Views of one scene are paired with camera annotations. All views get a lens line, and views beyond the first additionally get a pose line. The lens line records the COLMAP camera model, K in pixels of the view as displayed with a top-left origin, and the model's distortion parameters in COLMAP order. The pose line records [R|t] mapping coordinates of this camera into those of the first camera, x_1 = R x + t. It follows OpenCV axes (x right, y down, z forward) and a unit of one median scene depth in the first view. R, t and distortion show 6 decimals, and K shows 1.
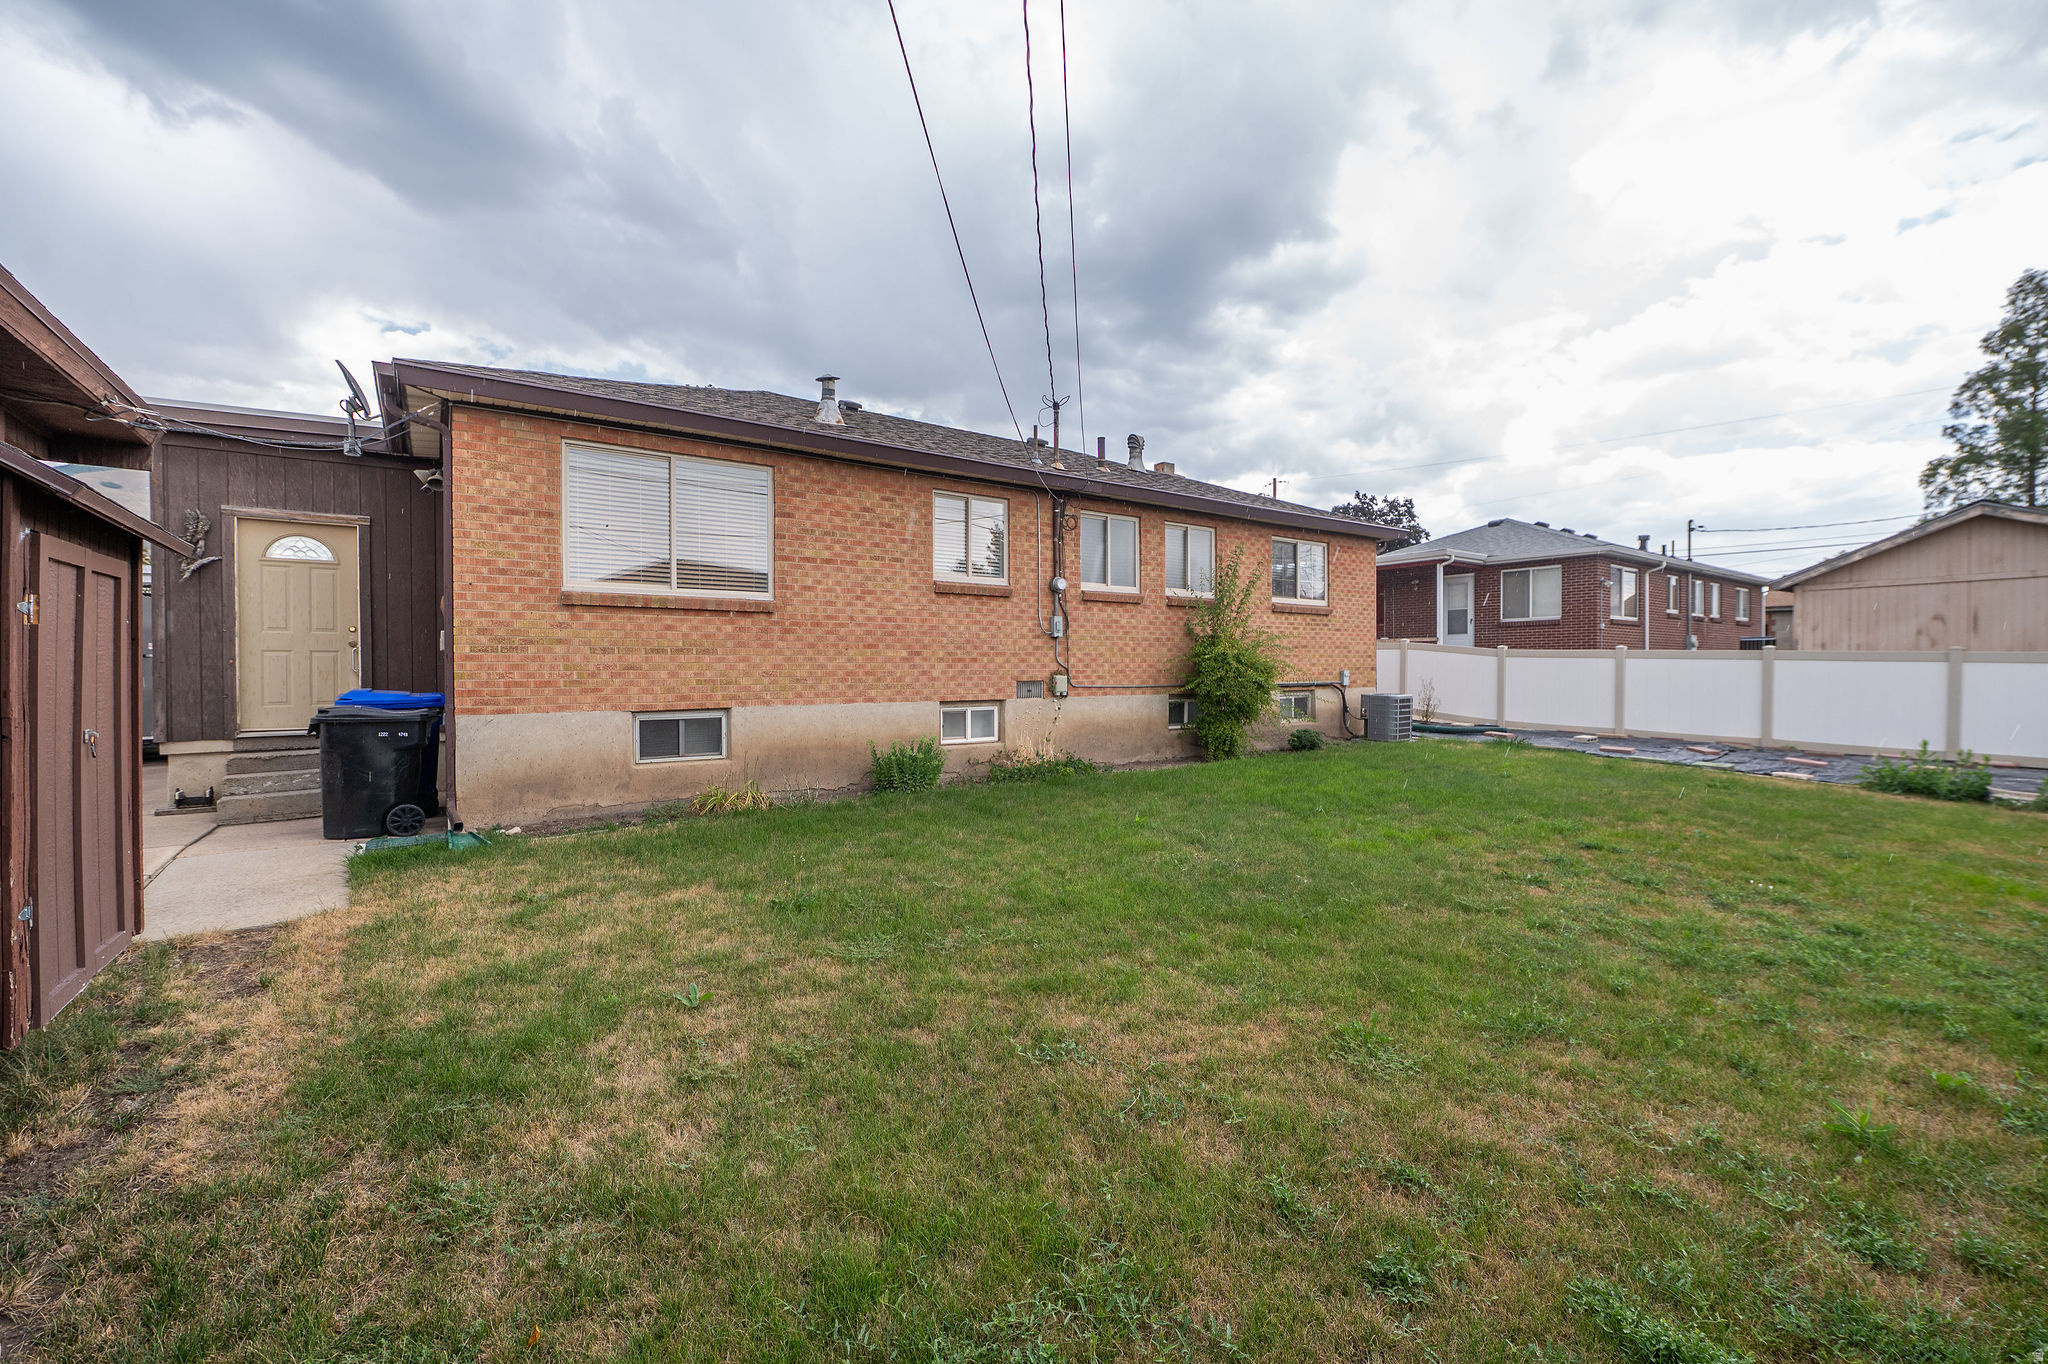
lens RADIAL K [[861.8, 0, 1037.2], [0, 861.8, 677.1], [0, 0, 1]] dist [-0.002504, -0.000313]
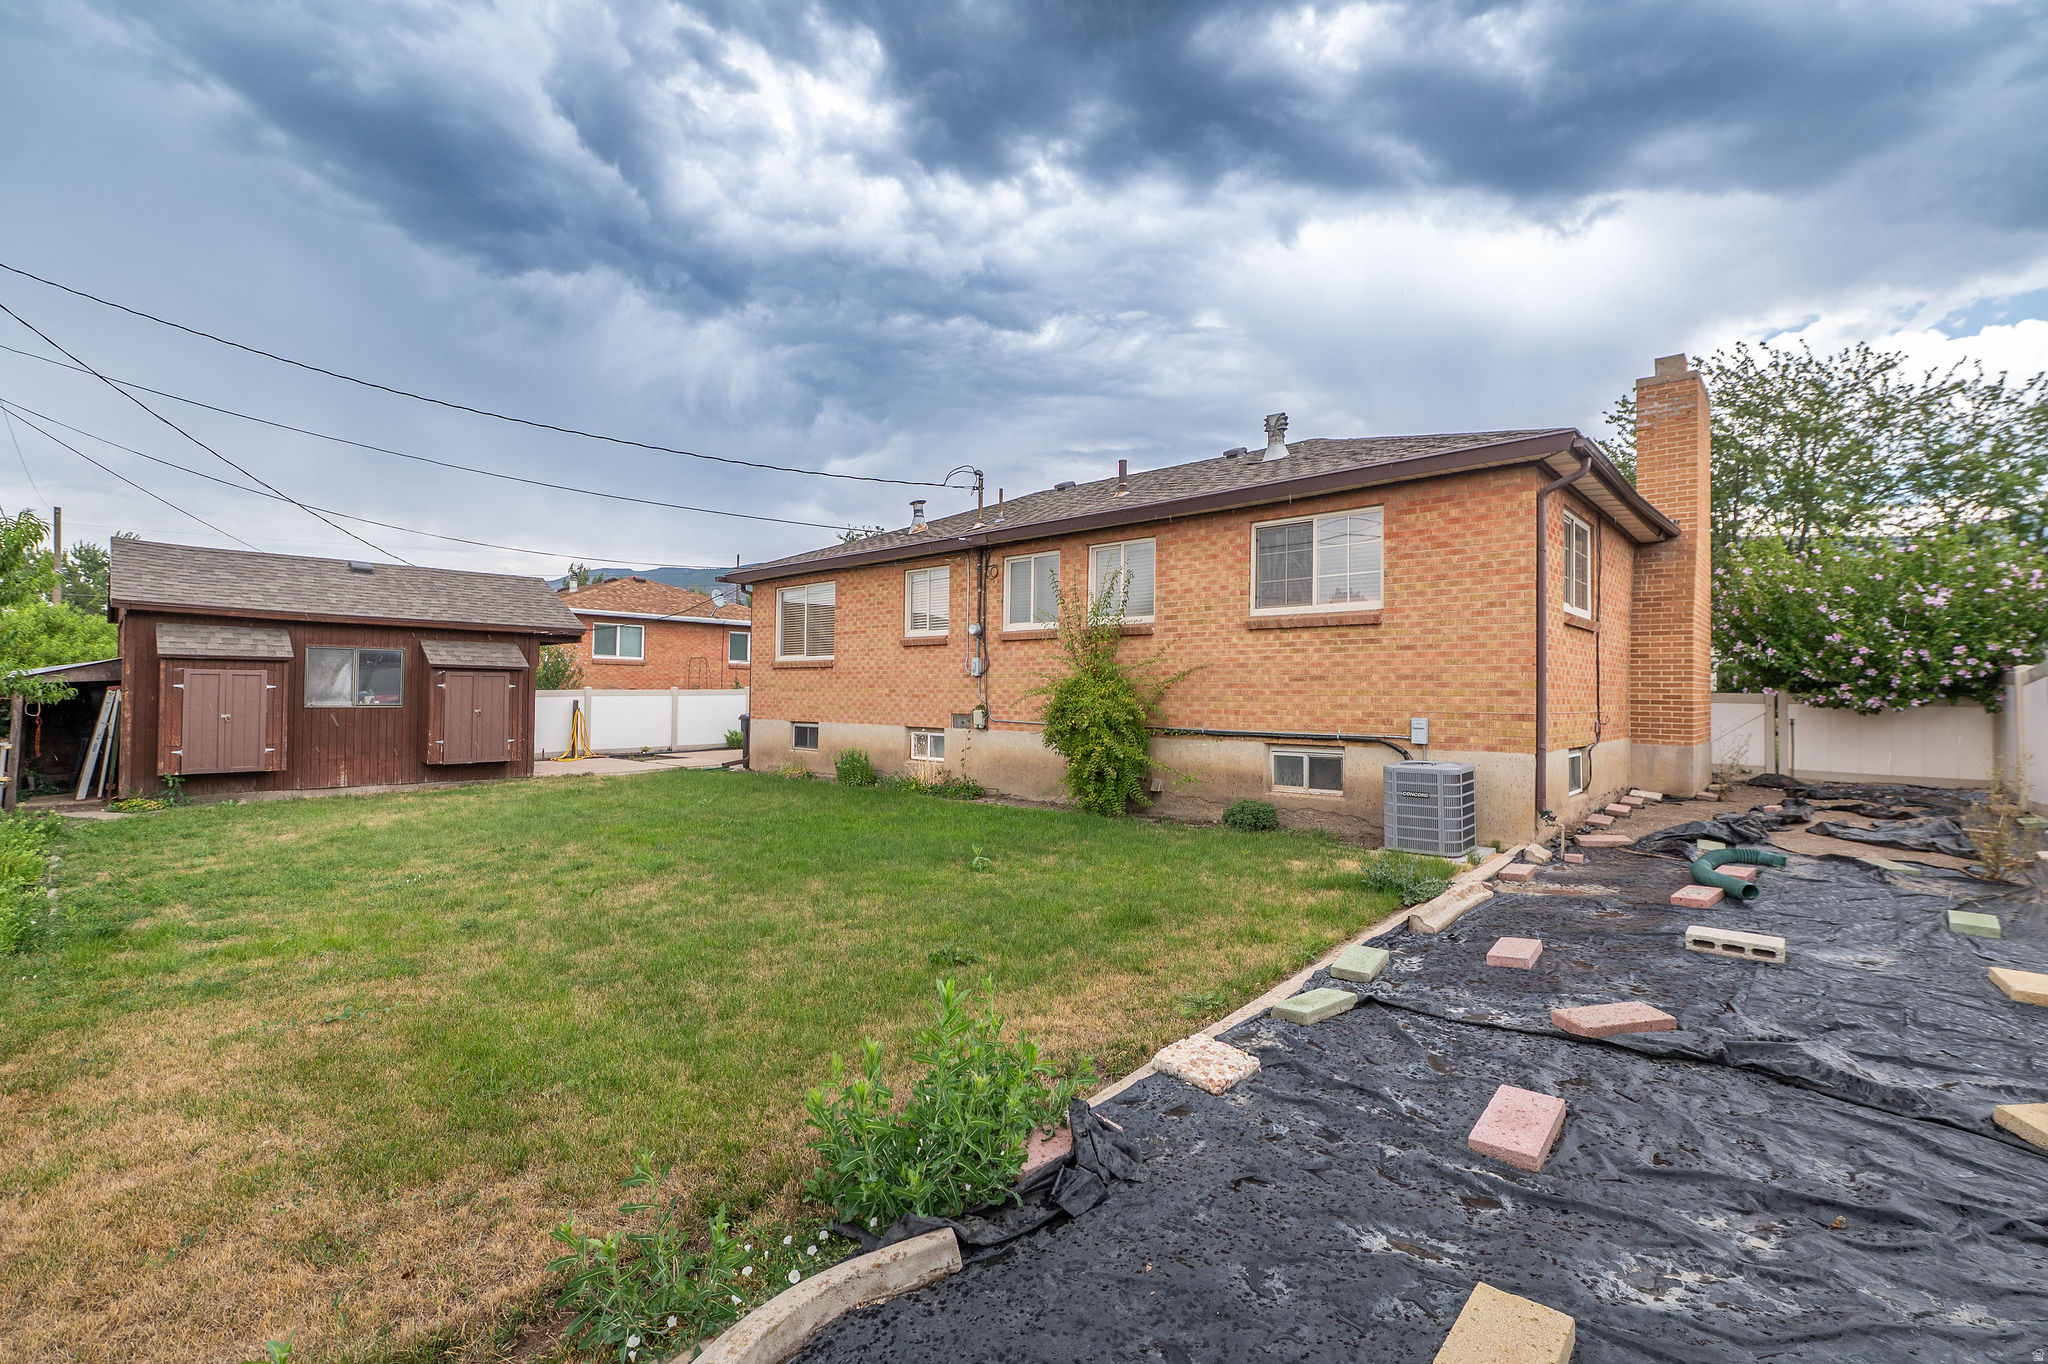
lens RADIAL K [[861.8, 0, 1036.3], [0, 861.8, 683.1], [0, 0, 1]] dist [-0.002504, -0.000313]
pose [[0.218644, -0.003362, -0.975799, 1.129289], [-0.014603, 0.999871, -0.006717, -0.030568], [0.975695, 0.015718, 0.218567, 0.822122]]
